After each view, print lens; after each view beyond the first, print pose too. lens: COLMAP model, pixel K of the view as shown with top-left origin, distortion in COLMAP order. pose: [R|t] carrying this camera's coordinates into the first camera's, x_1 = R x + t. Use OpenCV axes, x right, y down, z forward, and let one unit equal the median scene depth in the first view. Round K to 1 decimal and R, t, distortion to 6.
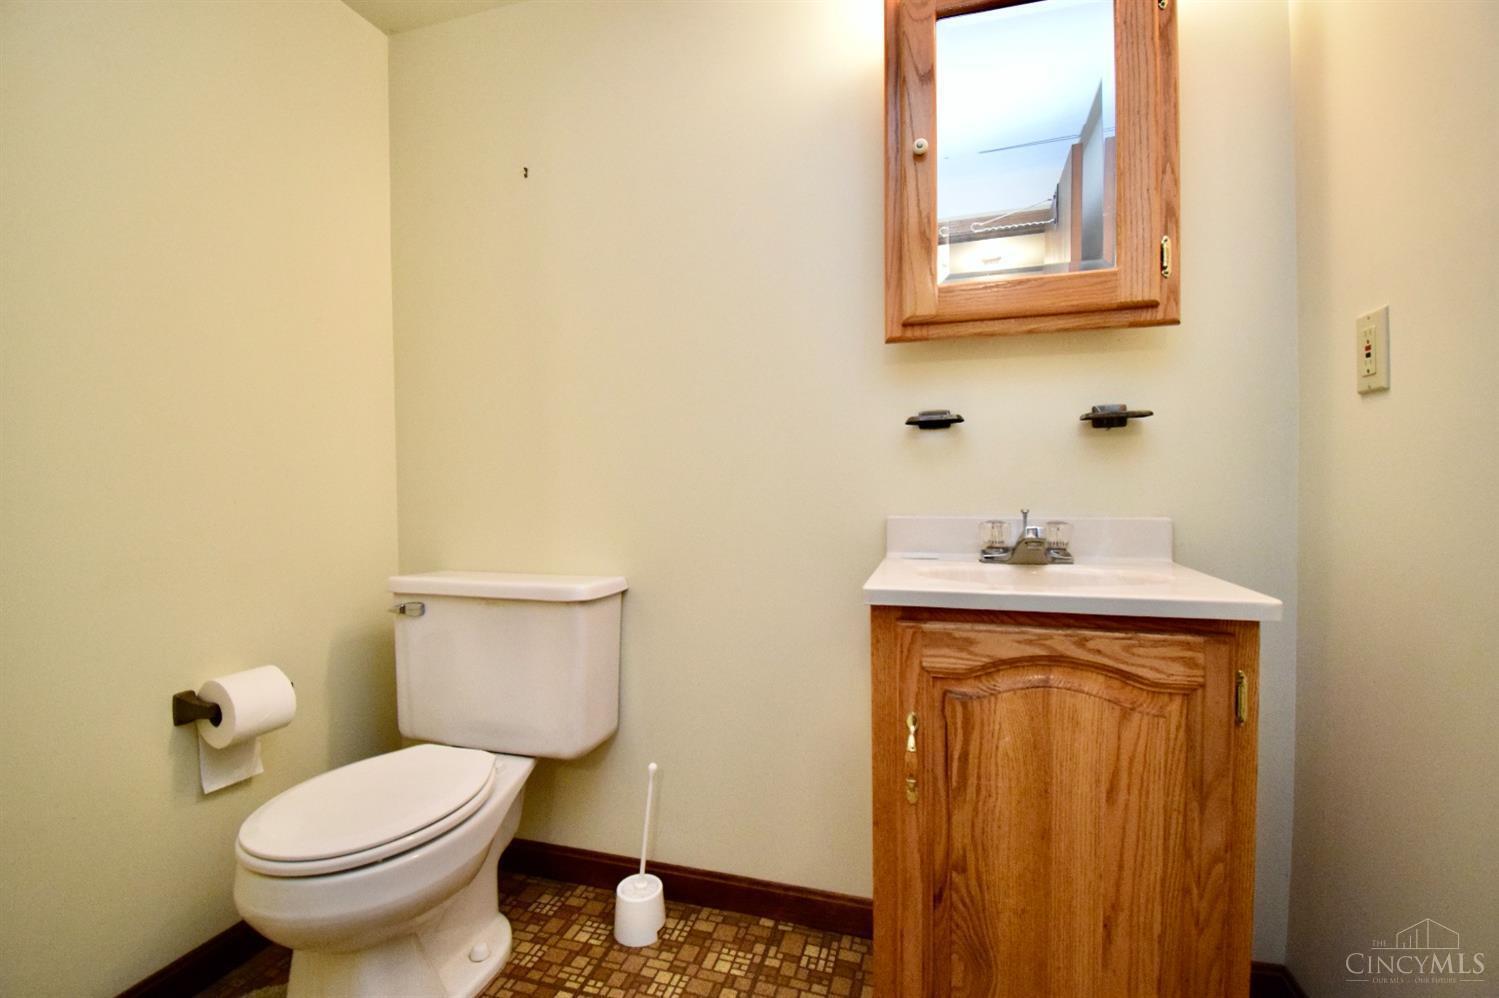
lens RADIAL K [[682.8, 0, 743.5], [0, 682.8, 501.2], [0, 0, 1]] dist [-0.019986, -0.002223]
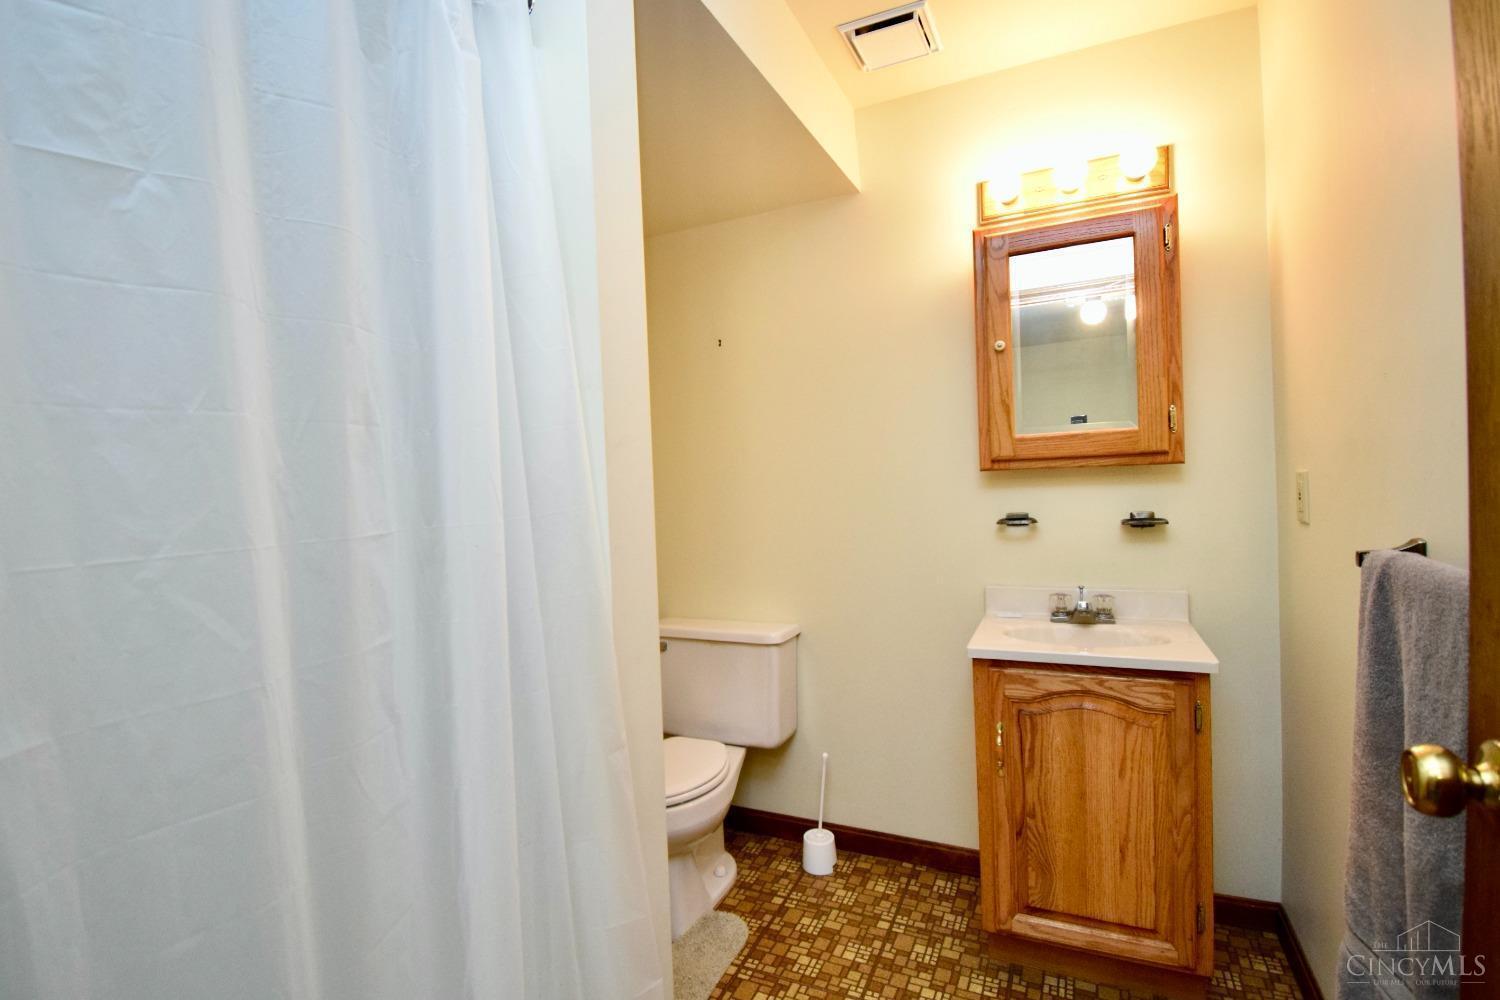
lens RADIAL K [[683.2, 0, 736.9], [0, 683.2, 497.4], [0, 0, 1]] dist [-0.019986, -0.002223]
pose [[0.987502, -0.026074, -0.155432, -0.089685], [0.023511, 0.999556, -0.018309, -0.172131], [0.155841, 0.014426, 0.987677, -0.577369]]
